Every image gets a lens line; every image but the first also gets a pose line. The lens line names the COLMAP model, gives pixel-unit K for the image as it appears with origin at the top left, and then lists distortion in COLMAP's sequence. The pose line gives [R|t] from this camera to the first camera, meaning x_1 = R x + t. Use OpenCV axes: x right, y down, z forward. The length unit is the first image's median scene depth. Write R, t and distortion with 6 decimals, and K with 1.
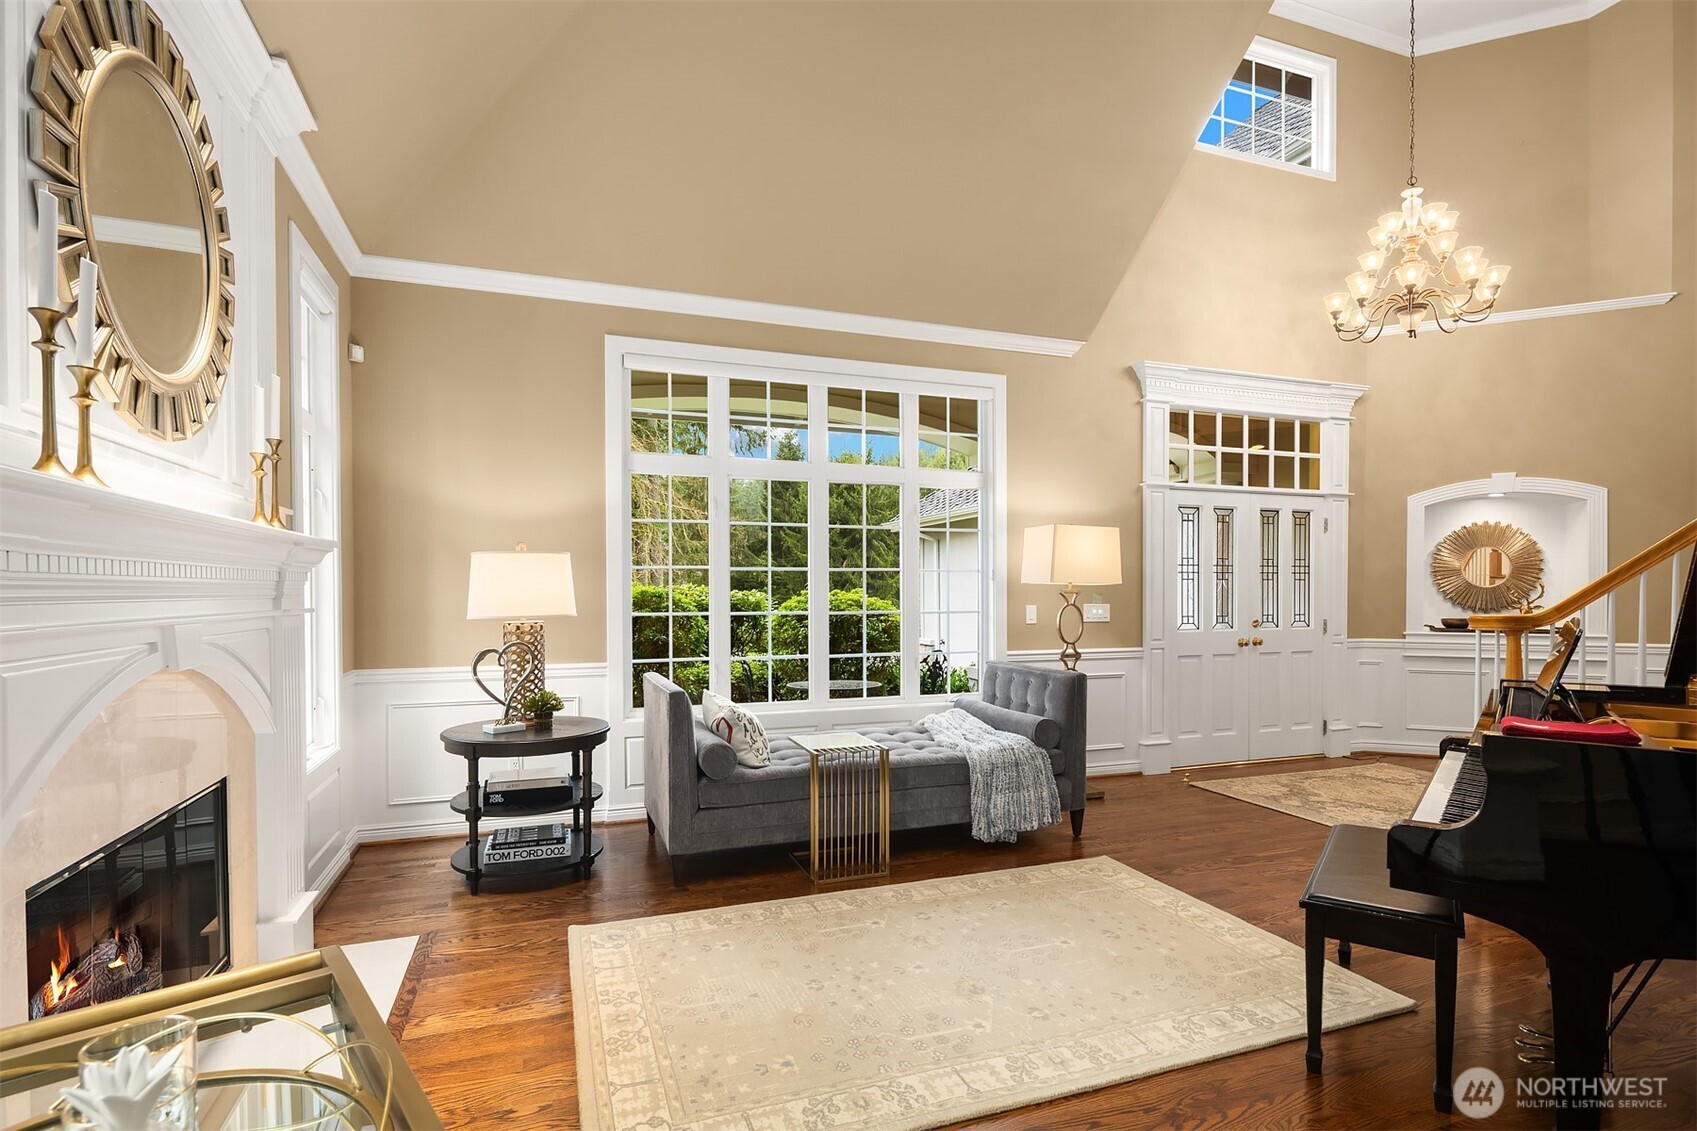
lens RADIAL K [[807.0, 0, 845.6], [0, 807.0, 588.7], [0, 0, 1]] dist [0.000694, -0.000214]
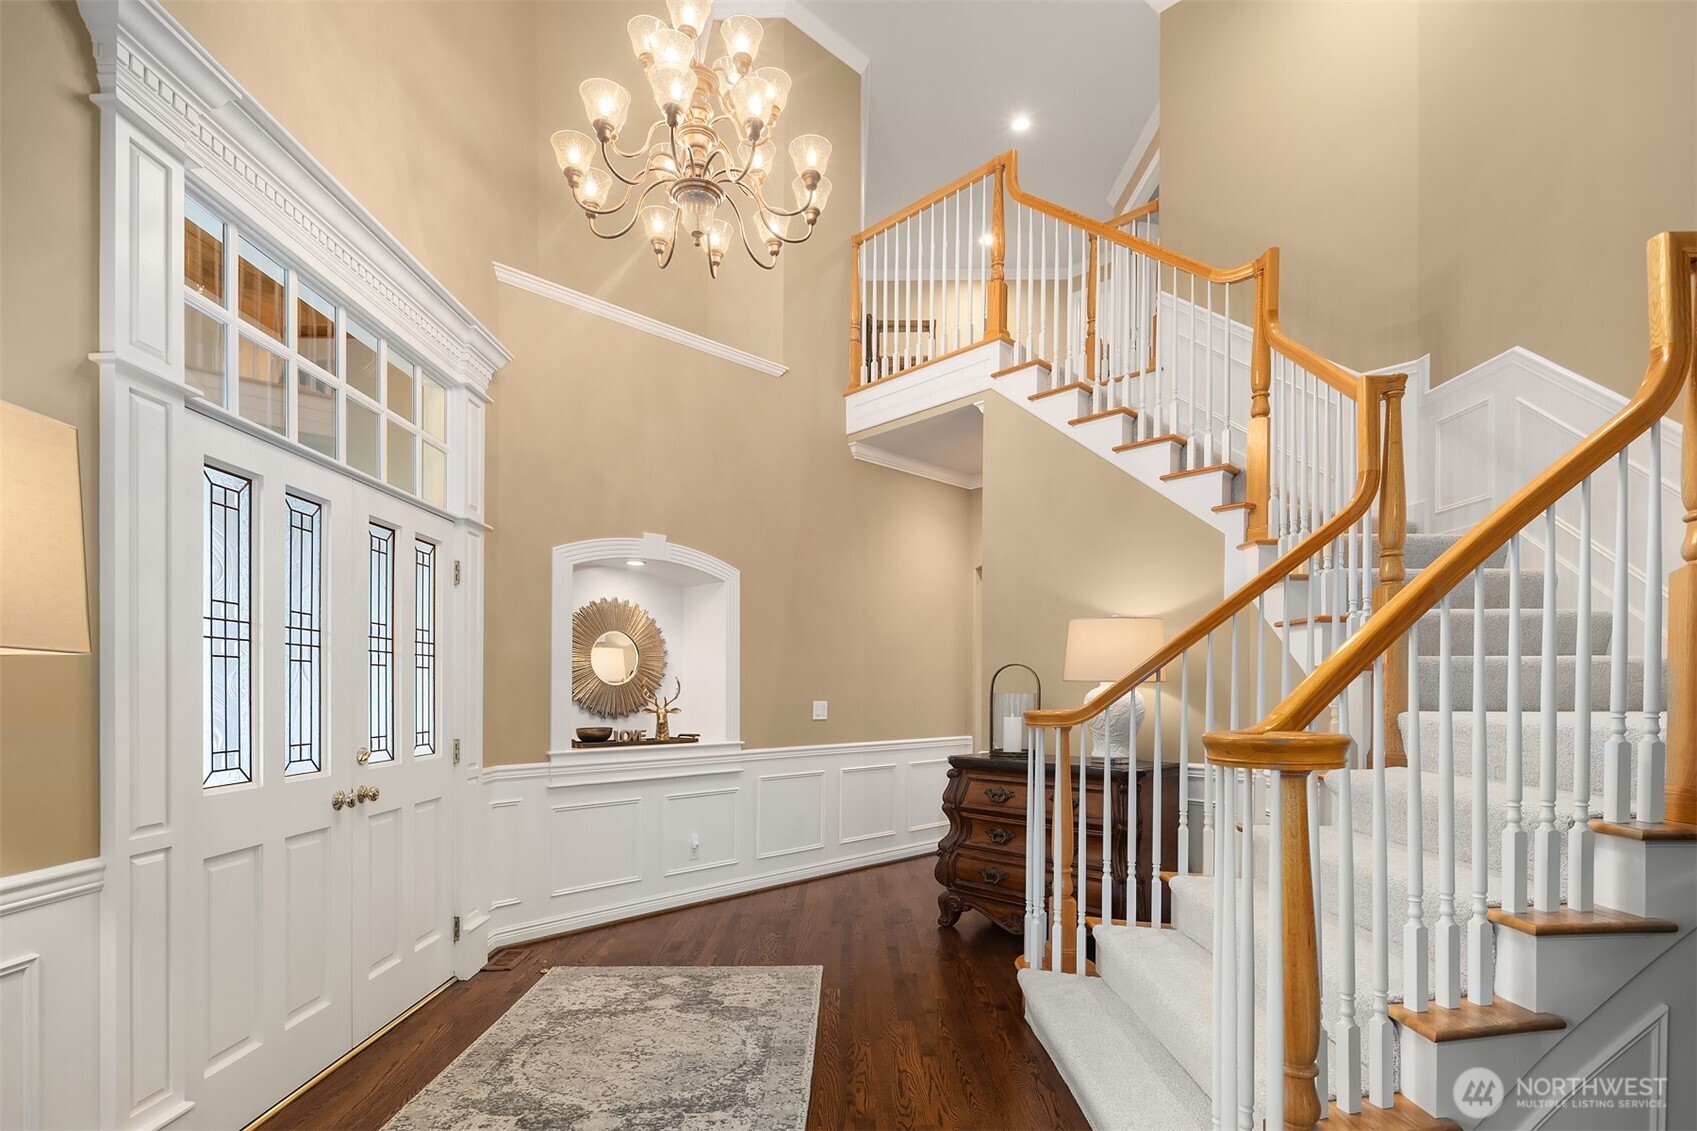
lens RADIAL K [[827.1, 0, 849.5], [0, 827.1, 695.9], [0, 0, 1]] dist [-0.000372, -0.000317]
pose [[0.335967, -0.002623, 0.941870, 0.149968], [-0.004314, 0.999981, 0.004324, 0.004590], [-0.941864, -0.005516, 0.335949, 0.583484]]
